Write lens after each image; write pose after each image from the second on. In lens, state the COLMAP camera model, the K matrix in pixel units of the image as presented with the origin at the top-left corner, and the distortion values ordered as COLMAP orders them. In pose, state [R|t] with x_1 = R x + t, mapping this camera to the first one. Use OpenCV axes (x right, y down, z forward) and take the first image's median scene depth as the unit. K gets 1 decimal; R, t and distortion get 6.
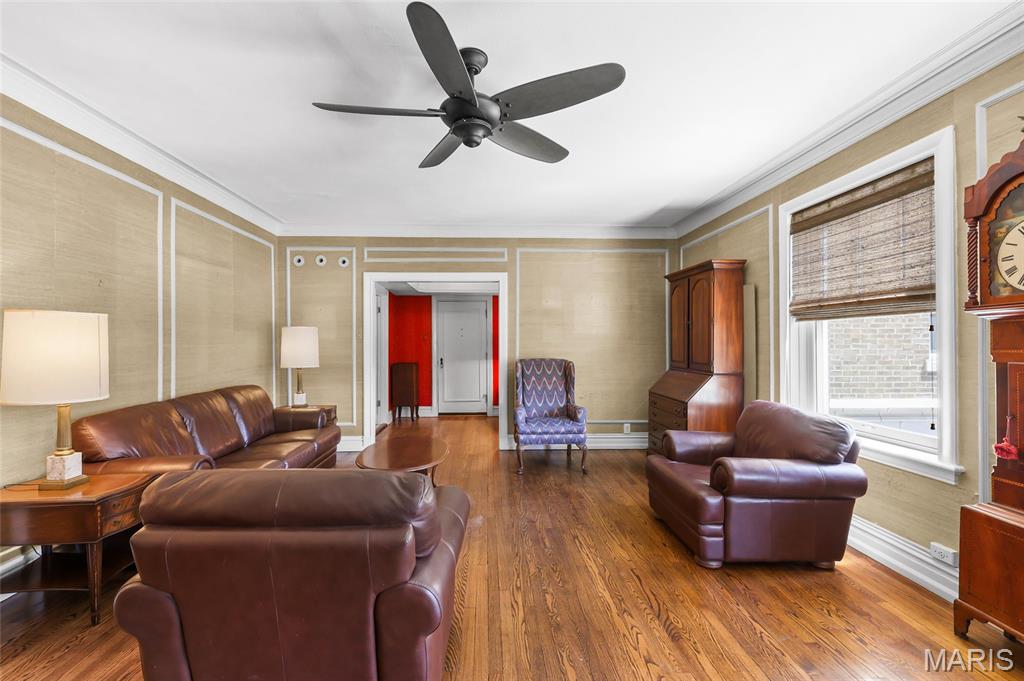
lens RADIAL K [[446.3, 0, 498.5], [0, 446.3, 341.0], [0, 0, 1]] dist [0.001349, 0.000958]
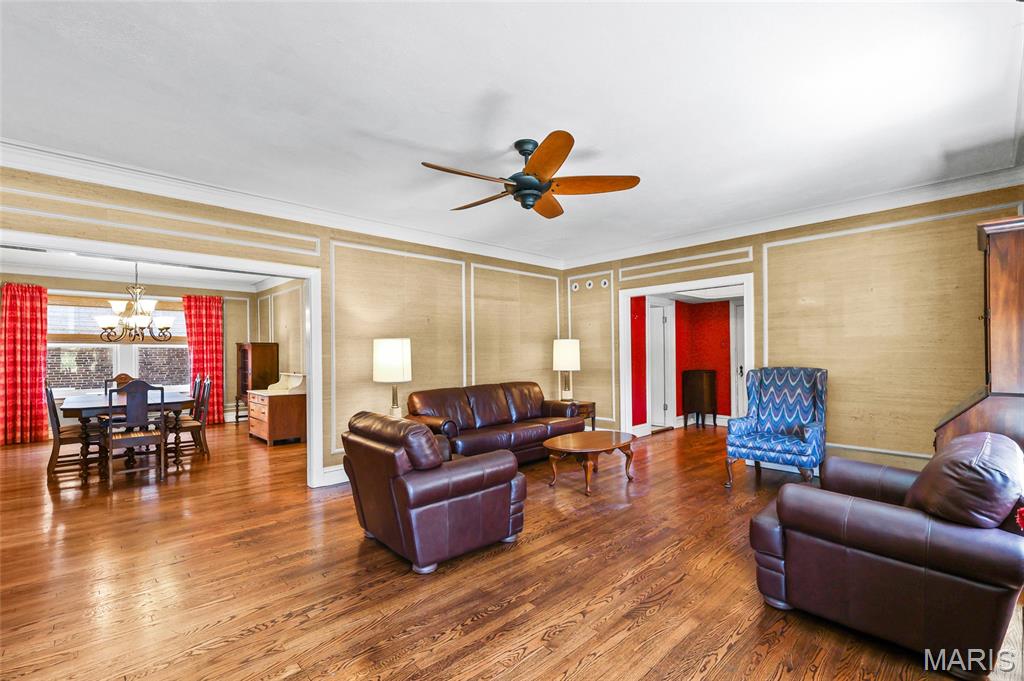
lens RADIAL K [[446.3, 0, 512.9], [0, 446.3, 351.2], [0, 0, 1]] dist [0.001349, 0.000958]
pose [[0.664072, -0.009342, -0.747611, 0.603506], [0.013768, 0.999905, -0.000264, 0.001968], [0.747542, -0.010118, 0.664137, 0.032668]]
